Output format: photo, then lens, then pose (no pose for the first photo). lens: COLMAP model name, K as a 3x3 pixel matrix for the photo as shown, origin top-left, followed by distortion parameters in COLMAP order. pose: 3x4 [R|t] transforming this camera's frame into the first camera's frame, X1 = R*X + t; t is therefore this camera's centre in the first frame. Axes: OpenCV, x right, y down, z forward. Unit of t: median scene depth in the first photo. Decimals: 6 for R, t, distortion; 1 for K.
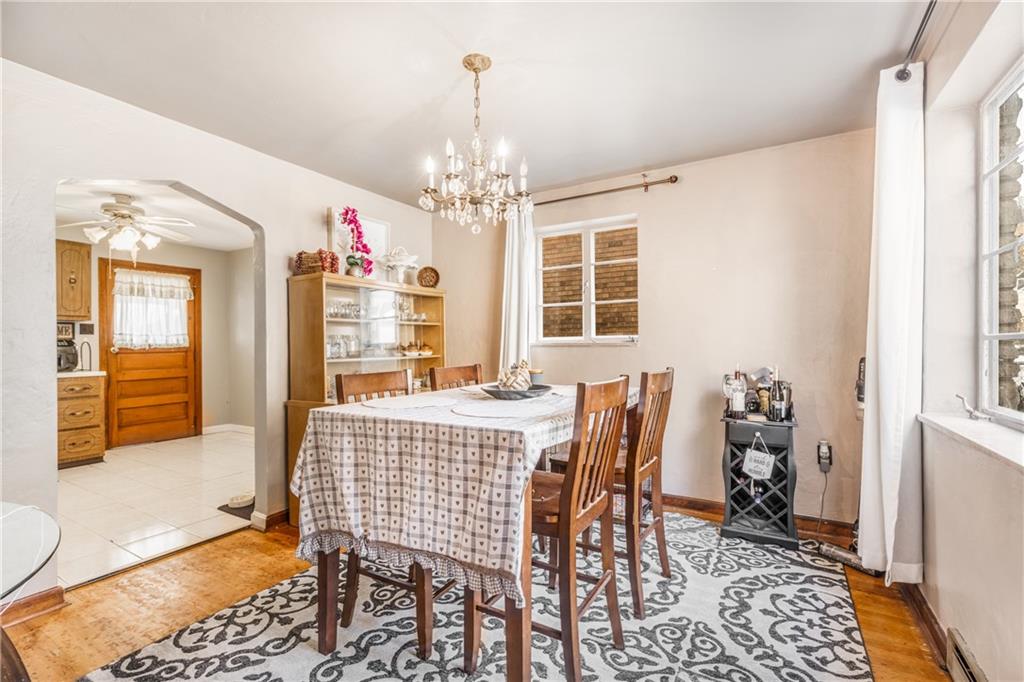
lens RADIAL K [[454.5, 0, 505.0], [0, 454.5, 338.1], [0, 0, 1]] dist [0.003411, 0.000466]
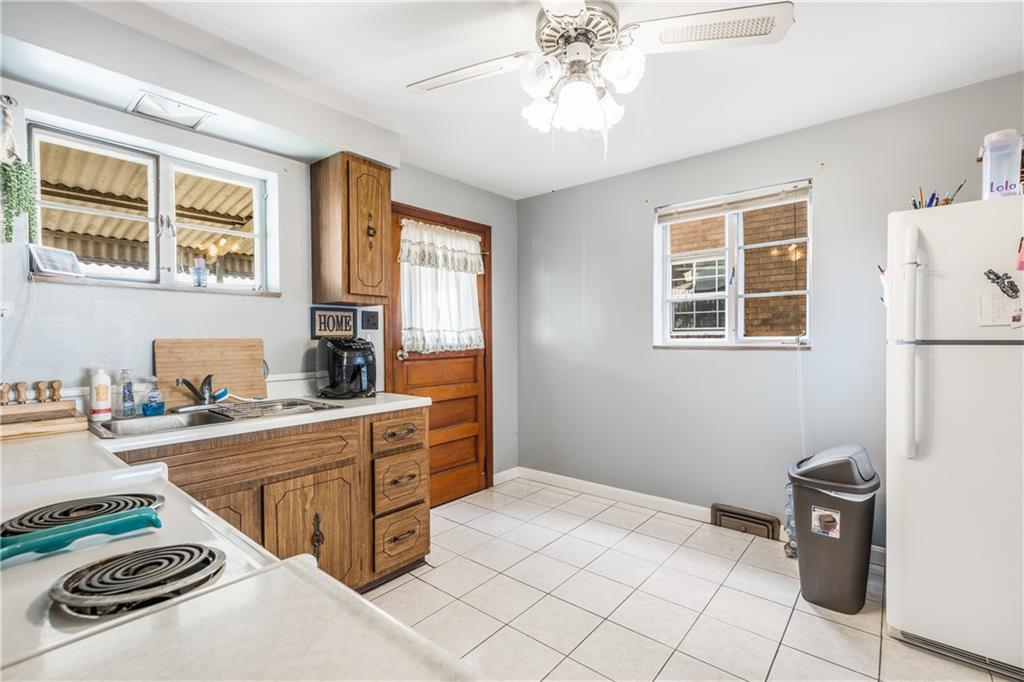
lens RADIAL K [[454.5, 0, 510.6], [0, 454.5, 343.9], [0, 0, 1]] dist [0.003411, 0.000466]
pose [[0.986635, 0.007174, -0.162787, -0.587778], [-0.003826, 0.999775, 0.020876, -0.001542], [0.162900, -0.019974, 0.986440, 0.411611]]
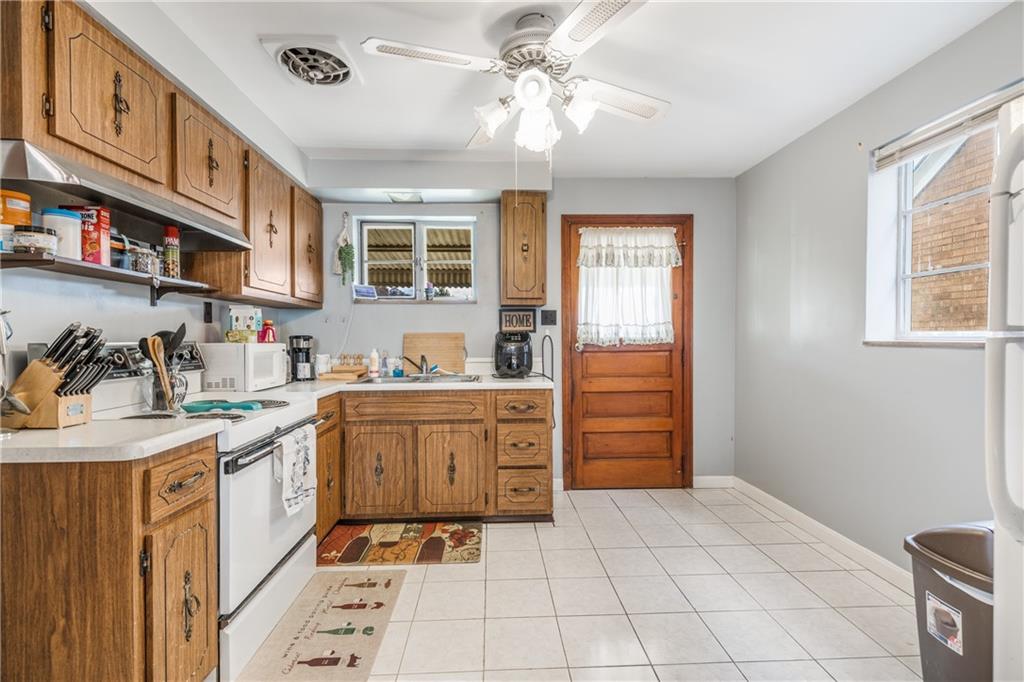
lens RADIAL K [[454.5, 0, 509.9], [0, 454.5, 341.9], [0, 0, 1]] dist [0.003411, 0.000466]
pose [[0.552431, 0.017806, -0.833368, -0.324775], [0.004265, 0.999698, 0.024187, 0.001305], [0.833548, -0.016915, 0.552188, 0.507102]]
